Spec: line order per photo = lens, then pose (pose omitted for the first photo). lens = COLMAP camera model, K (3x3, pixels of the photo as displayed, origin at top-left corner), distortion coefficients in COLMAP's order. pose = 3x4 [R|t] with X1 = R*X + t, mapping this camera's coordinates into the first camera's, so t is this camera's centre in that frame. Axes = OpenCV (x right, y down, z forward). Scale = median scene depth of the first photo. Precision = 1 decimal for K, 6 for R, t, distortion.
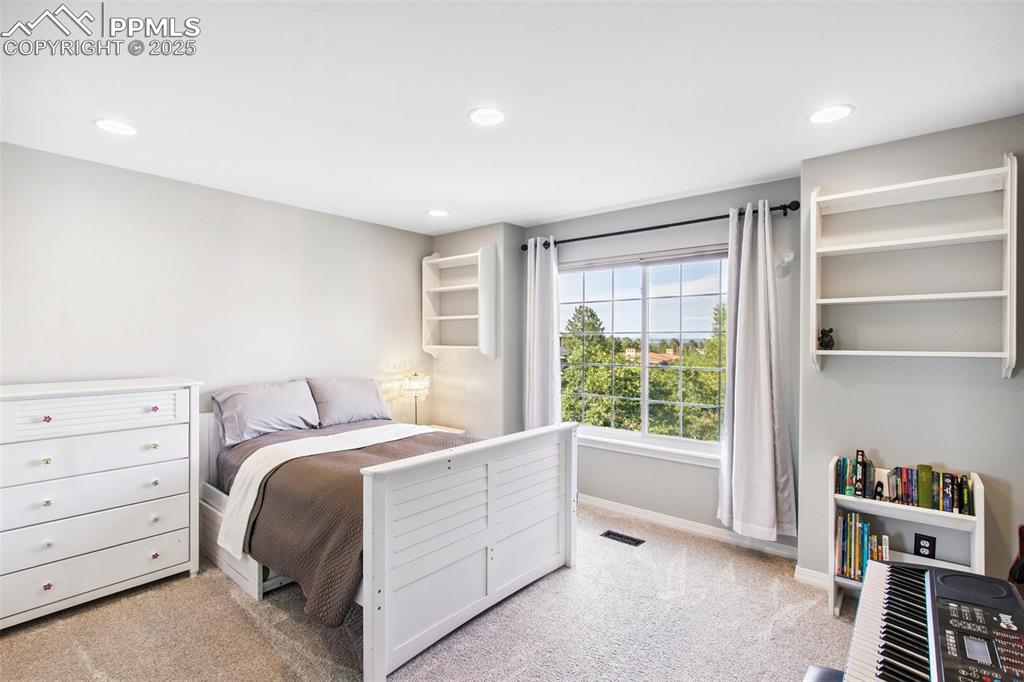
lens RADIAL K [[474.7, 0, 504.0], [0, 474.7, 341.1], [0, 0, 1]] dist [0.005562, 0.000496]
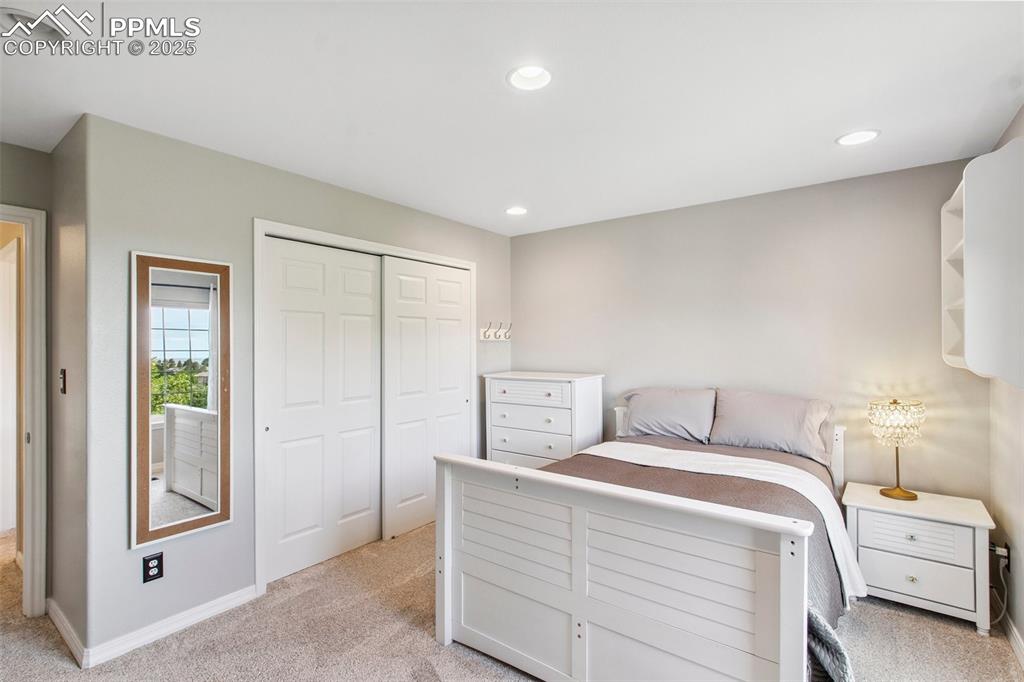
lens RADIAL K [[474.7, 0, 504.4], [0, 474.7, 343.0], [0, 0, 1]] dist [0.005562, 0.000496]
pose [[0.075268, -0.004260, -0.997154, 0.471239], [0.000403, 0.999991, -0.004242, -0.003960], [0.997163, -0.000083, 0.075269, 0.536763]]
